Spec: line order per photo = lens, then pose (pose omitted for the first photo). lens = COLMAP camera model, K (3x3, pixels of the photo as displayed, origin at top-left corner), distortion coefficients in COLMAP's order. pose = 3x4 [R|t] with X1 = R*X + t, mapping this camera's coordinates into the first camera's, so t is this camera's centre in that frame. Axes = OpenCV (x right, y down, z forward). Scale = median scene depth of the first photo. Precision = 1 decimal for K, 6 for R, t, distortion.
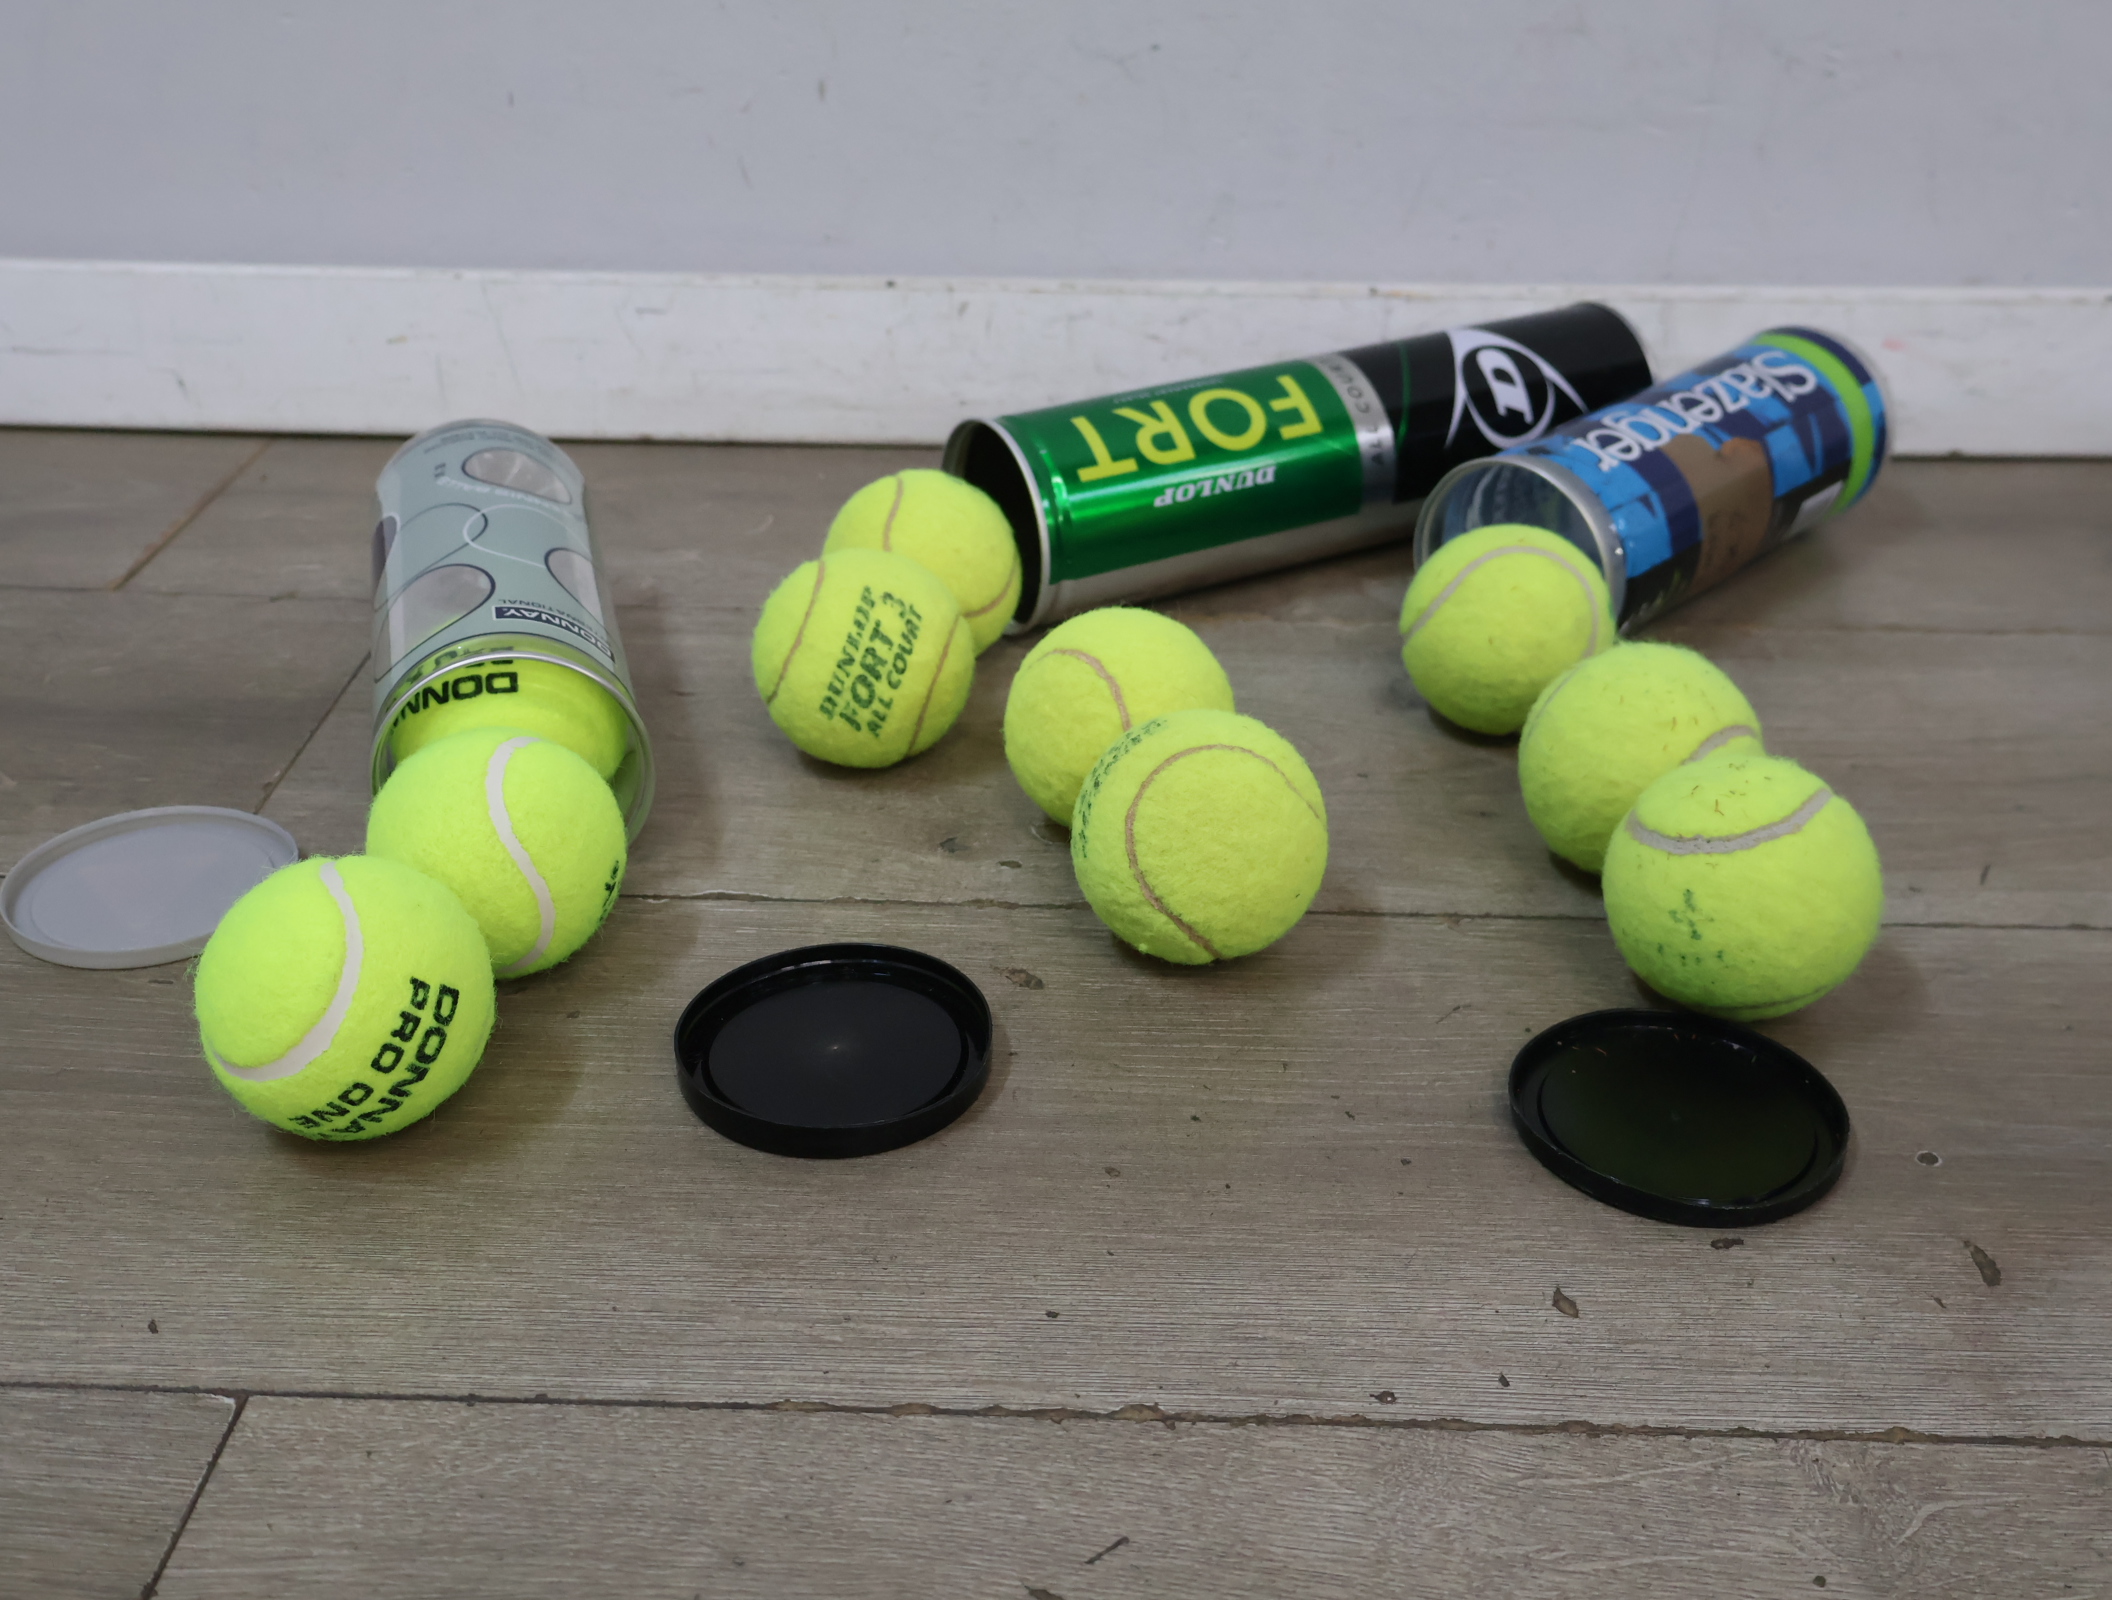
lens RADIAL K [[2230.7, 0, 1057.6], [0, 2230.7, 793.4], [0, 0, 1]] dist [0.022809, 0.000000]
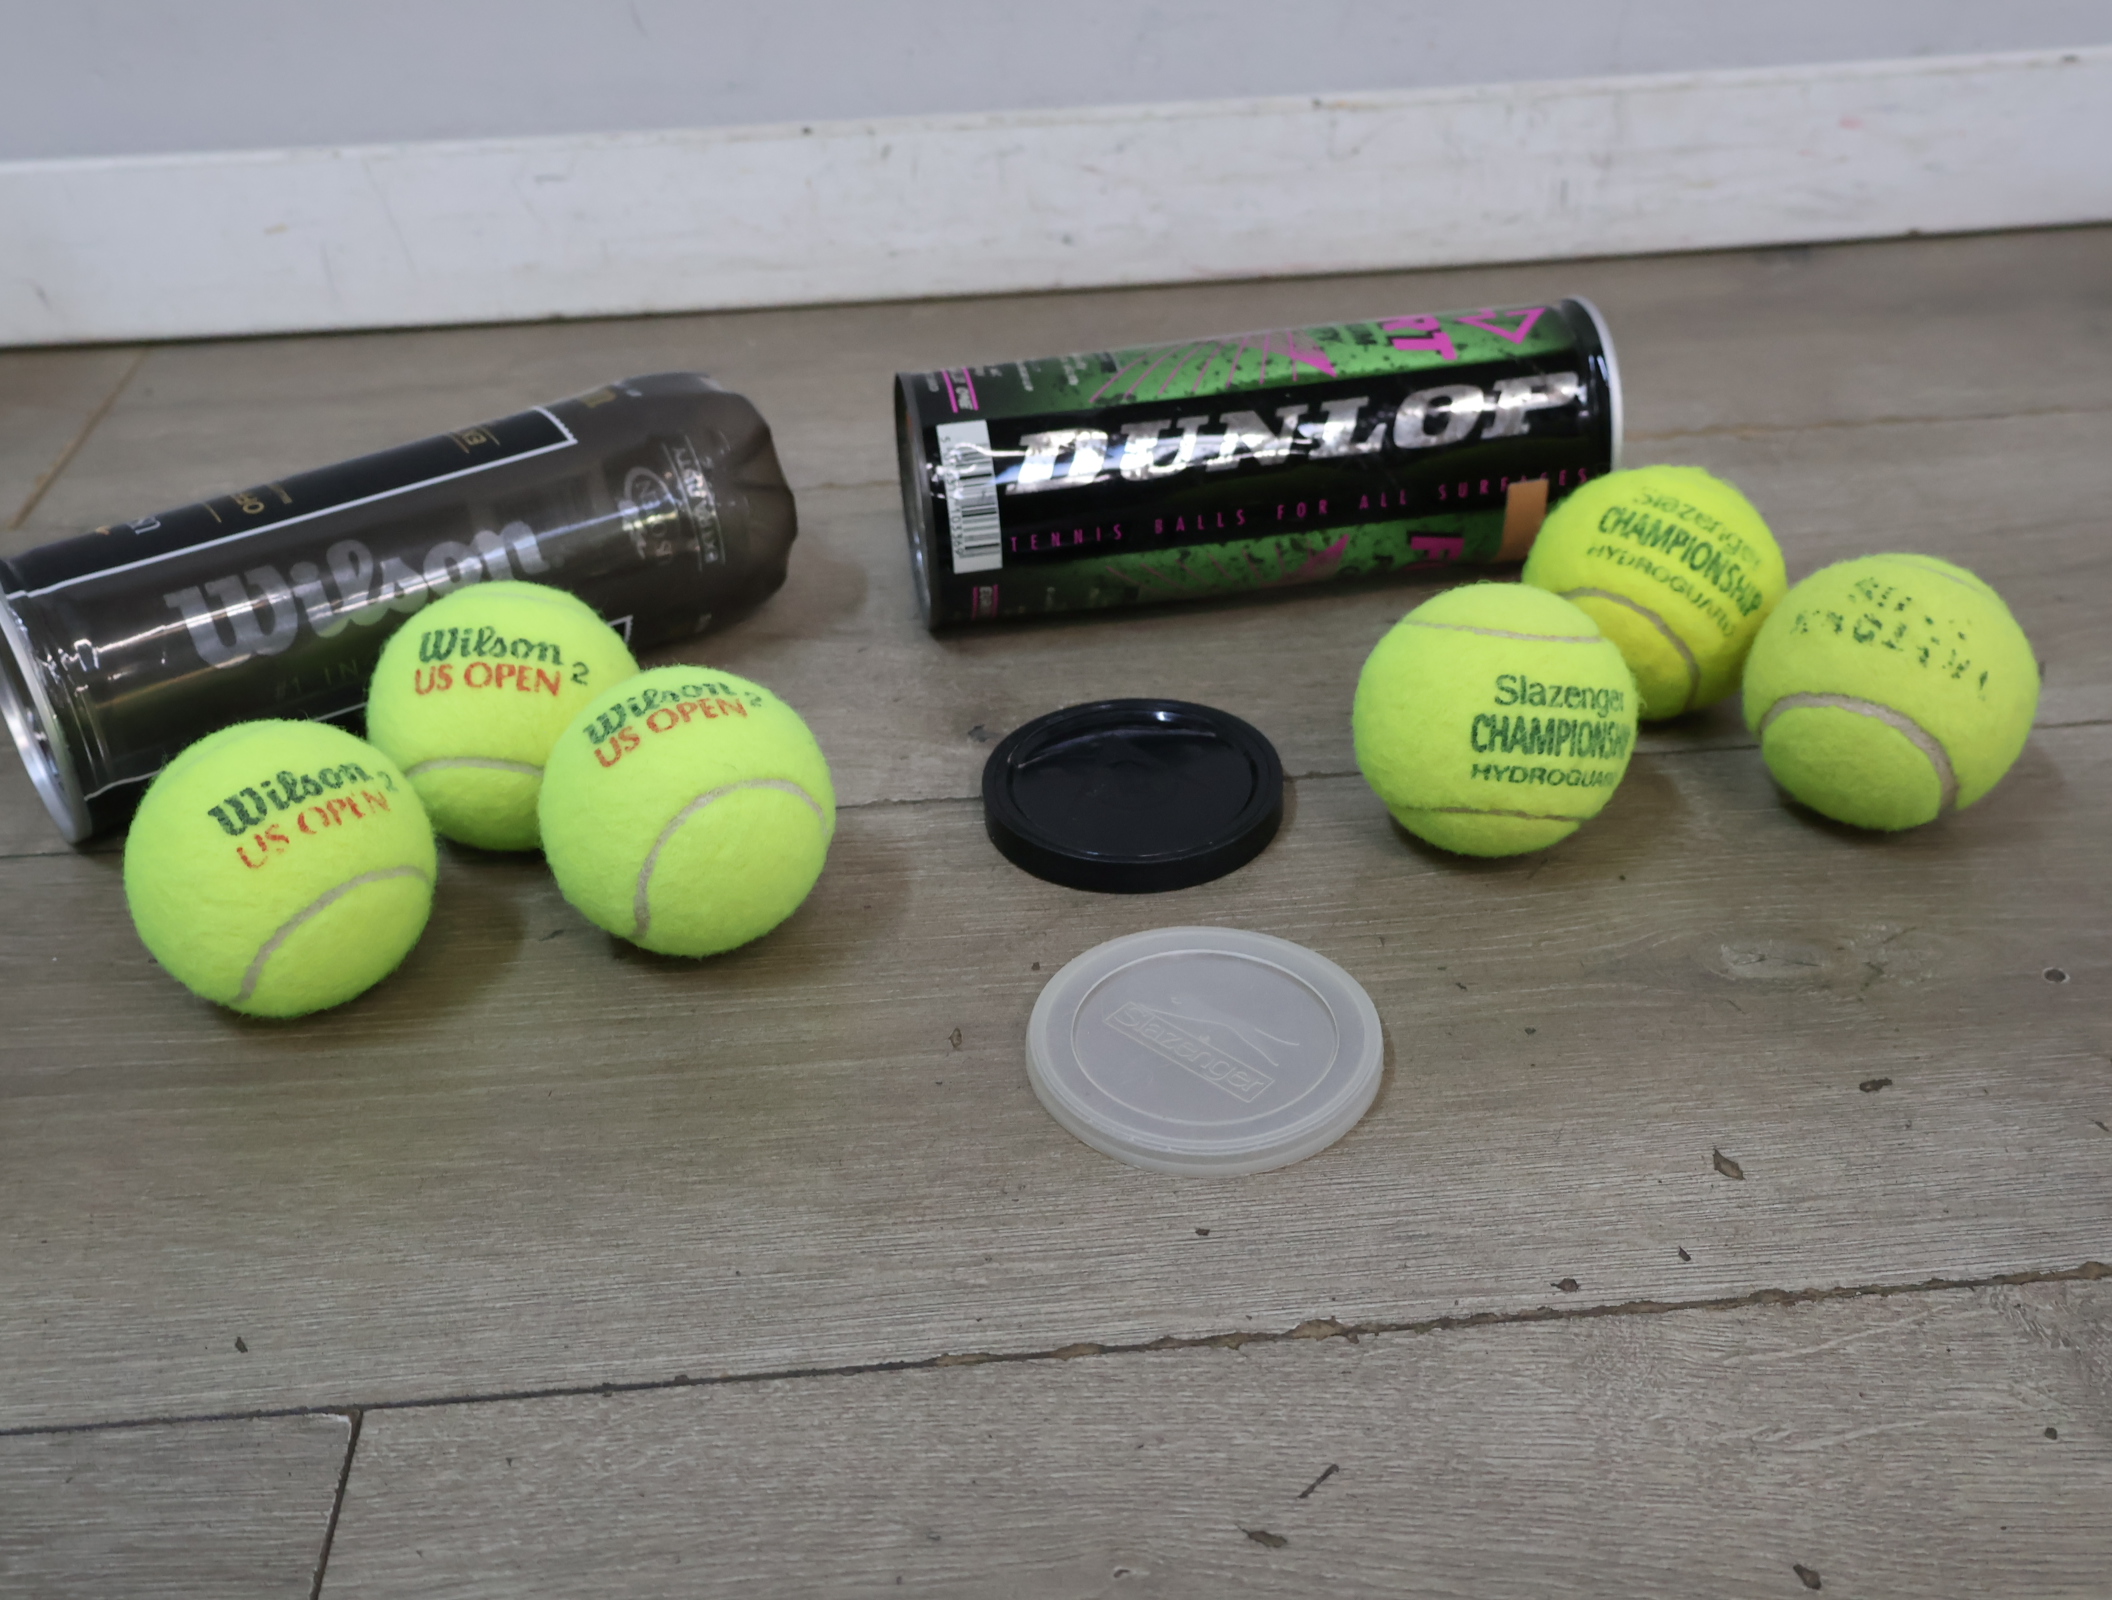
lens RADIAL K [[2230.7, 0, 1055.5], [0, 2230.7, 795.1], [0, 0, 1]] dist [0.022809, 0.000000]
pose [[0.993758, -0.089192, 0.067003, -0.098983], [0.083906, 0.993421, 0.077943, -0.026574], [-0.073514, -0.071834, 0.994704, 0.067265]]
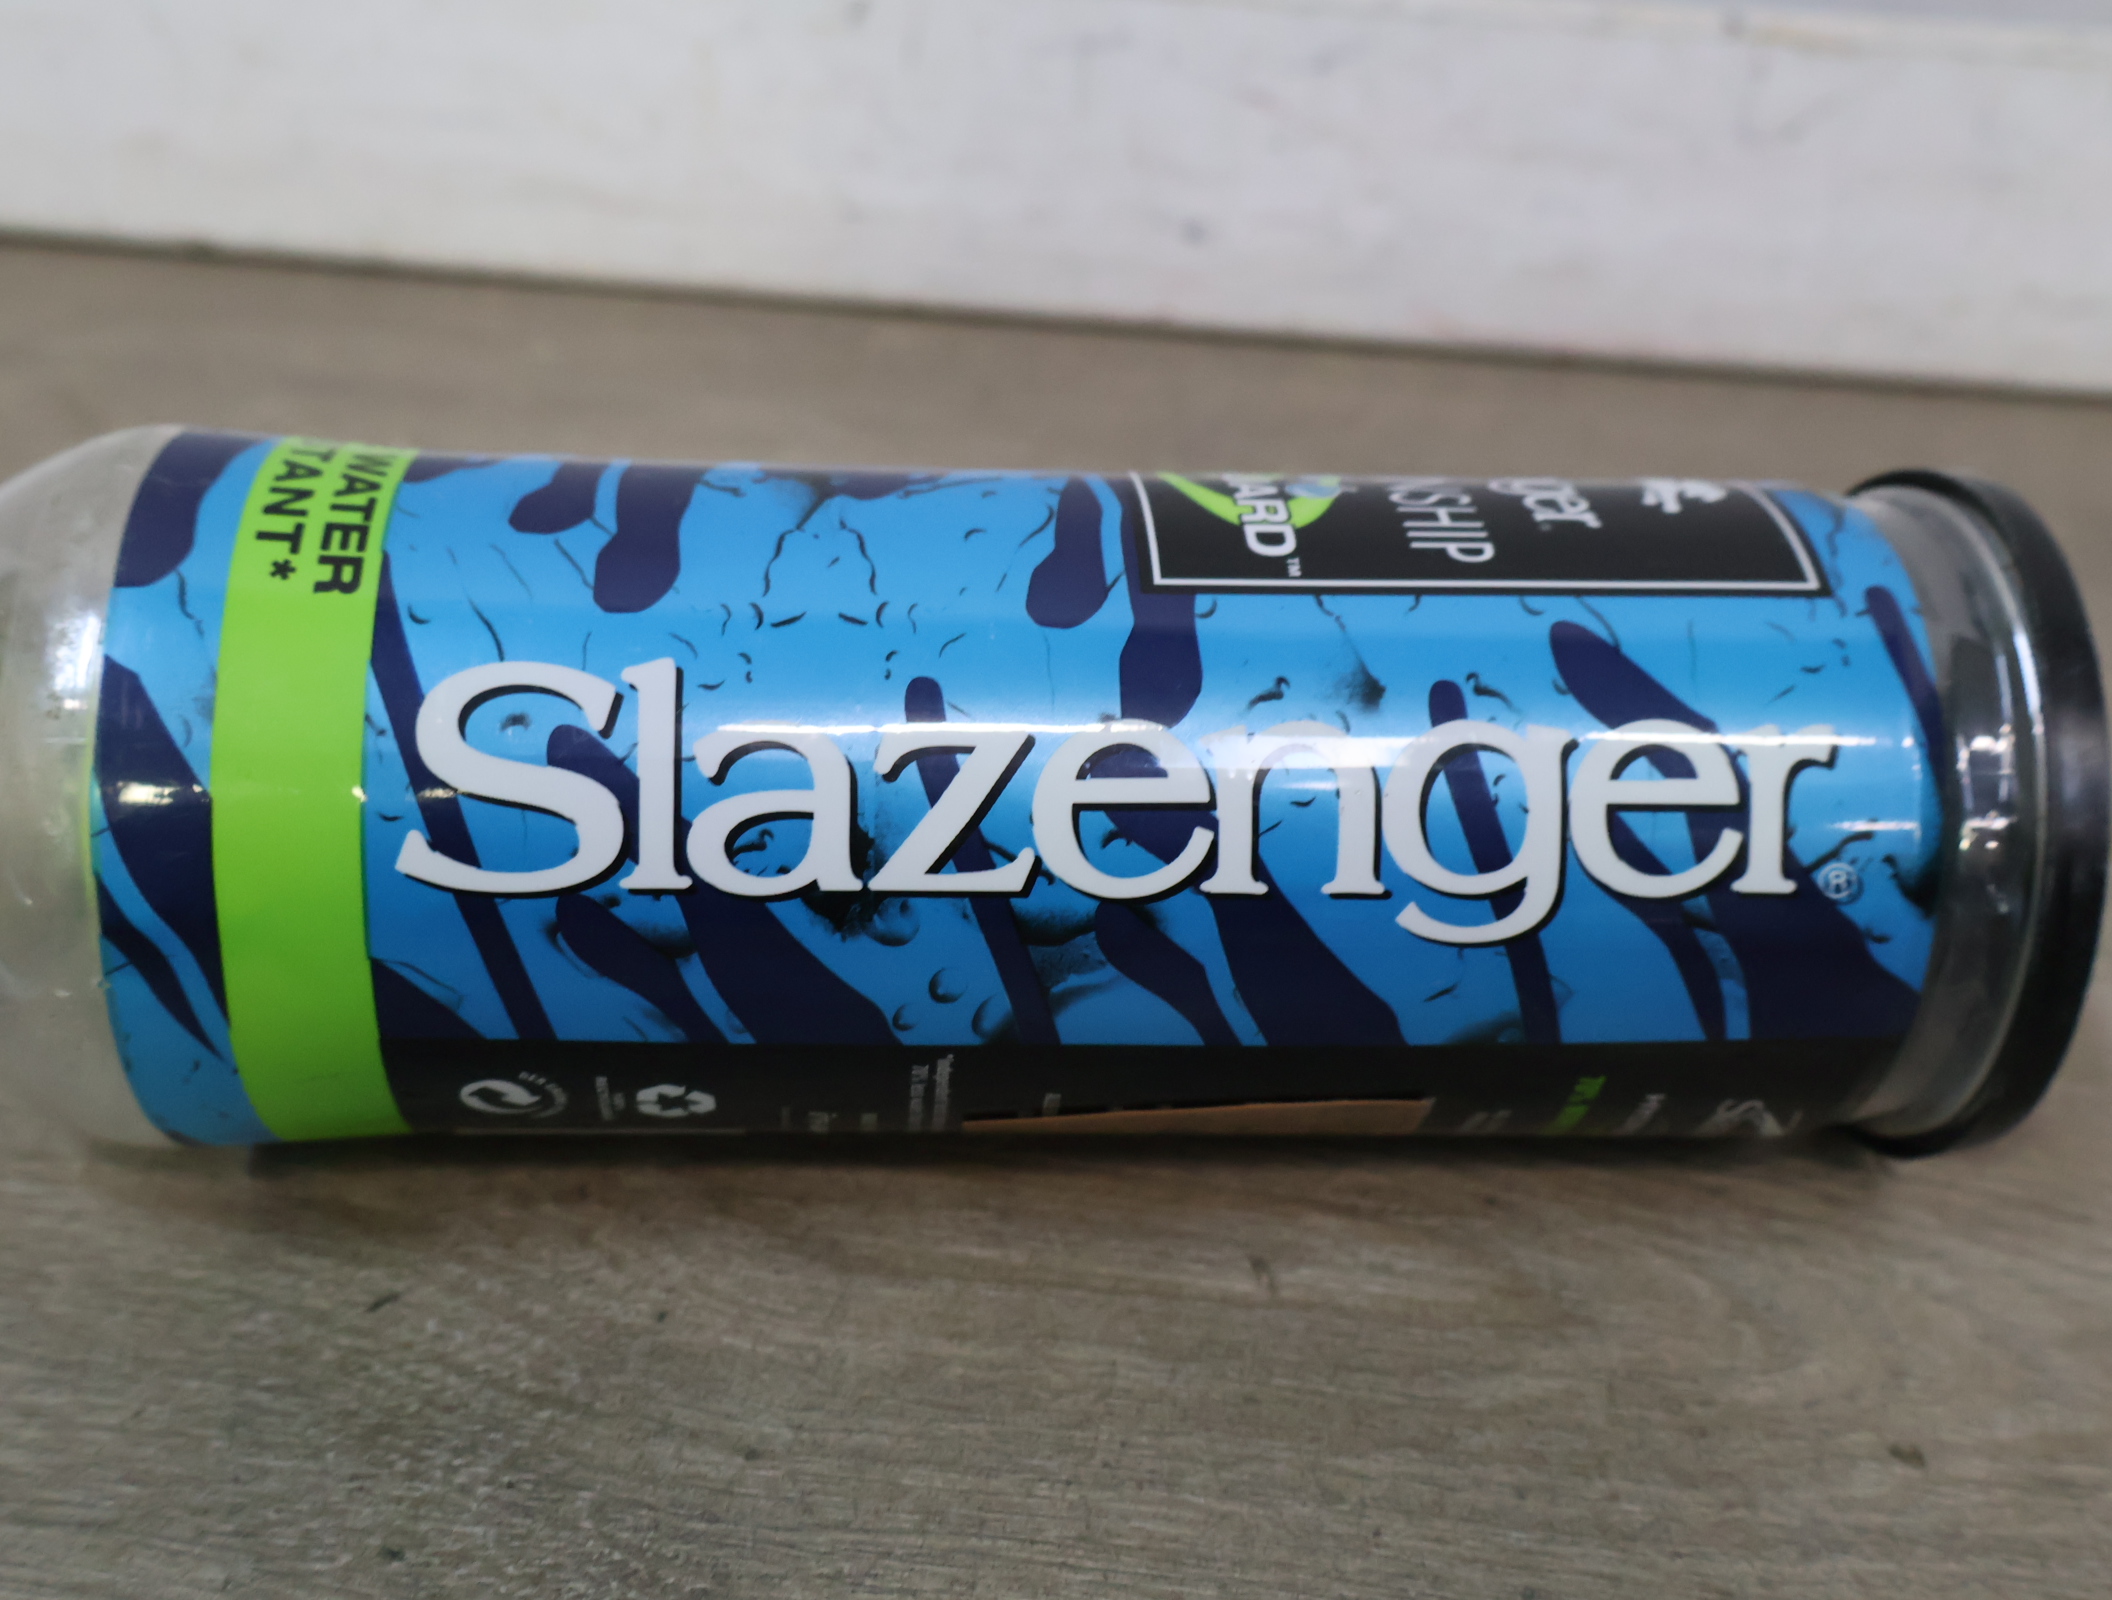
lens RADIAL K [[2230.7, 0, 1056.5], [0, 2230.7, 783.2], [0, 0, 1]] dist [0.022809, 0.000000]
pose [[0.998265, 0.056354, 0.017076, 0.000940], [-0.057542, 0.995152, 0.079757, -0.160722], [-0.012498, -0.080602, 0.996668, 0.872068]]
